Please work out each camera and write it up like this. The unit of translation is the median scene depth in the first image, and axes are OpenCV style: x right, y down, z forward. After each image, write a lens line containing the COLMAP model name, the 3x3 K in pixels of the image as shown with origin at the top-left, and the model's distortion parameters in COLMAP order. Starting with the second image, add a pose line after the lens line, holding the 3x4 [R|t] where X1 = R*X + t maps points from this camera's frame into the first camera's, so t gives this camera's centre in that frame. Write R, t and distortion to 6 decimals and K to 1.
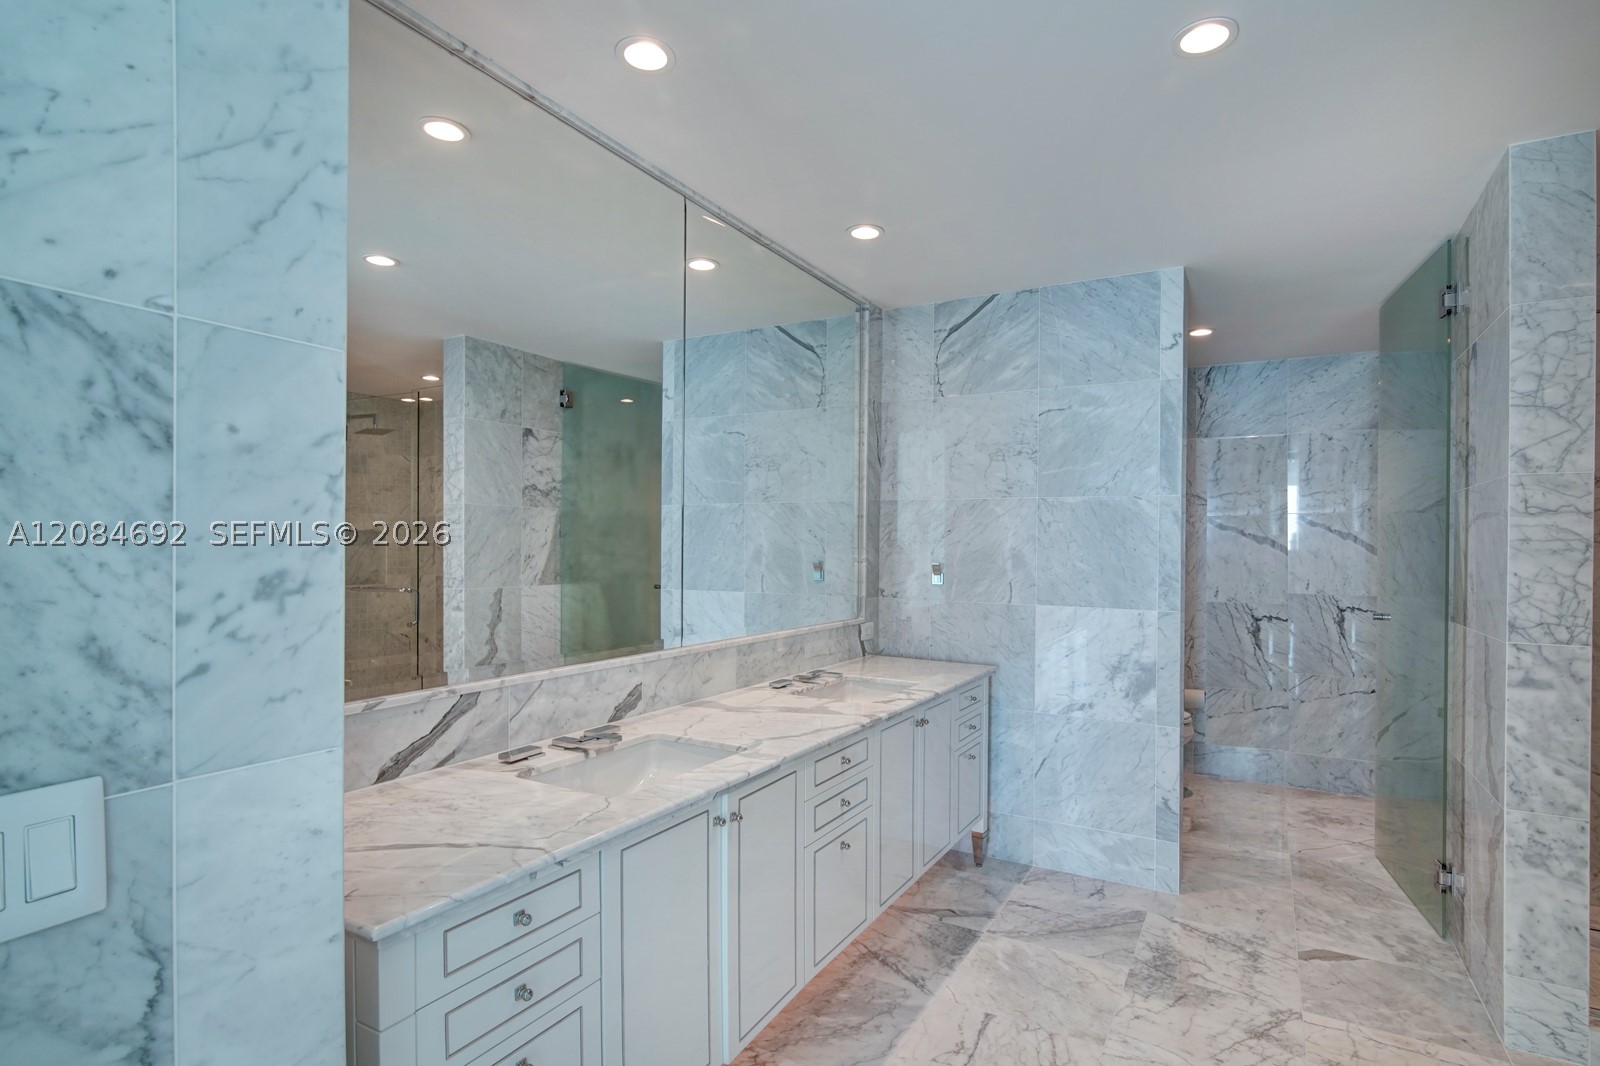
lens RADIAL K [[774.6, 0, 798.7], [0, 774.6, 553.9], [0, 0, 1]] dist [0.004535, 0.000545]
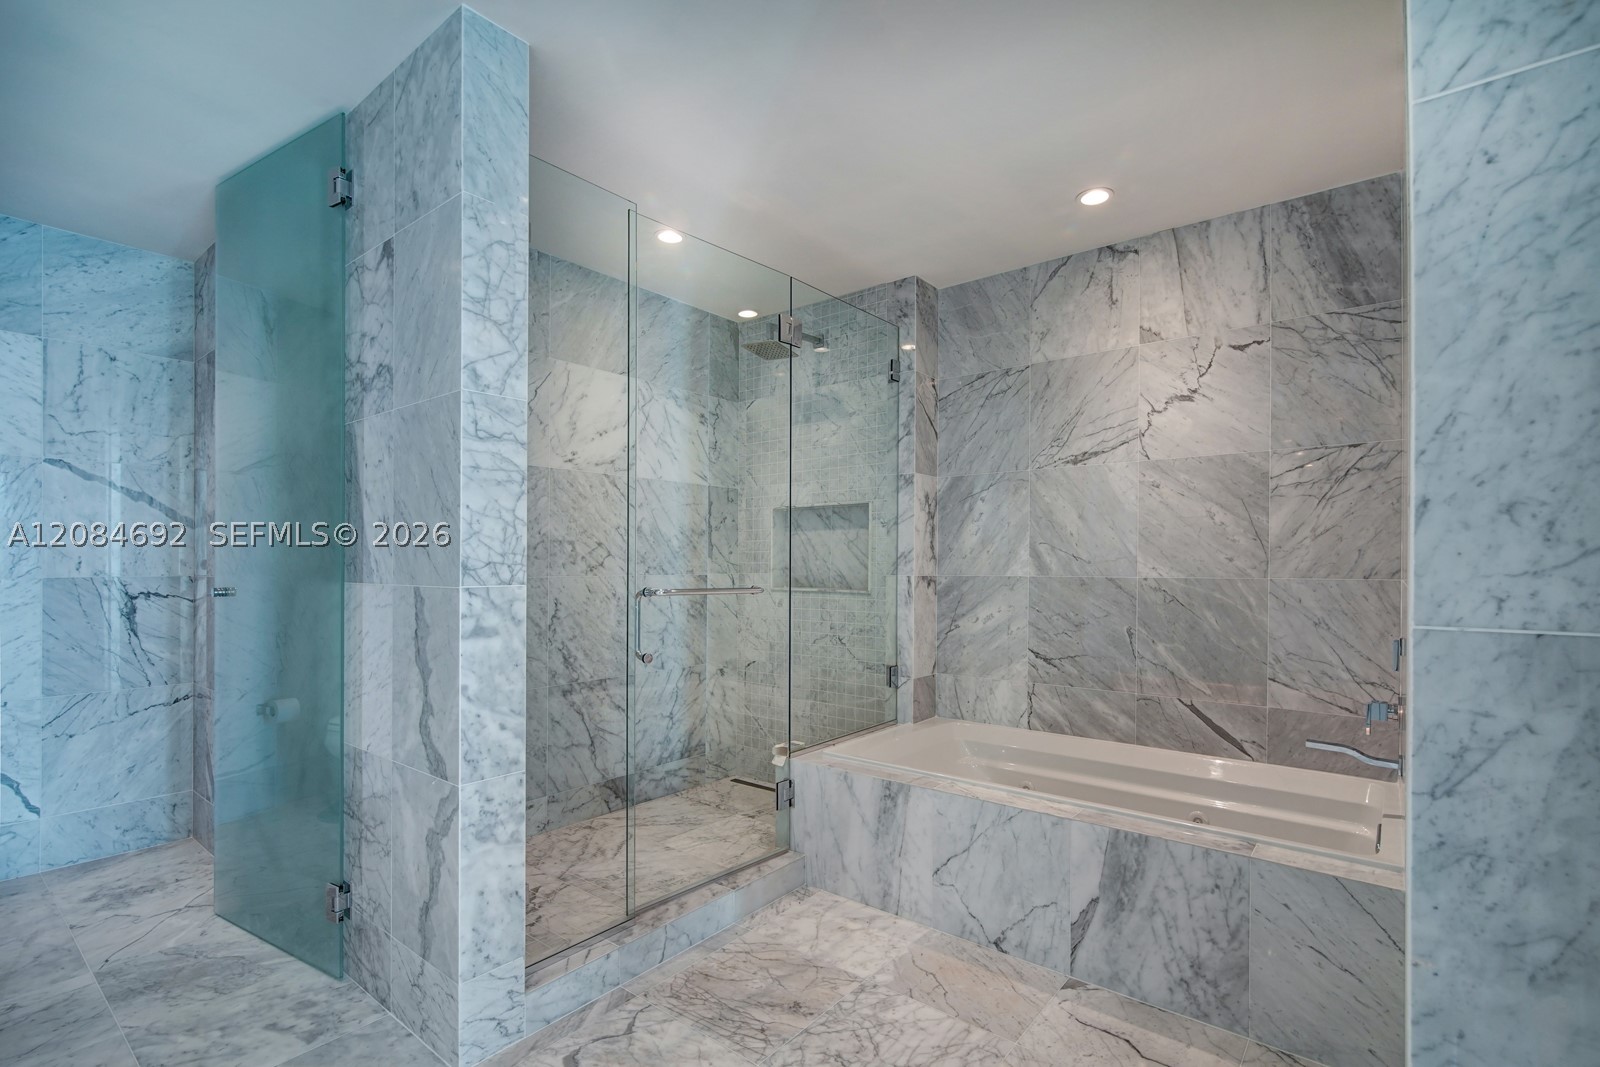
lens RADIAL K [[774.6, 0, 798.7], [0, 774.6, 554.4], [0, 0, 1]] dist [0.004535, 0.000545]
pose [[0.146664, 0.012045, 0.989113, 0.131614], [0.012877, 0.999818, -0.014085, 0.095759], [-0.989102, 0.014802, 0.146483, 0.516742]]
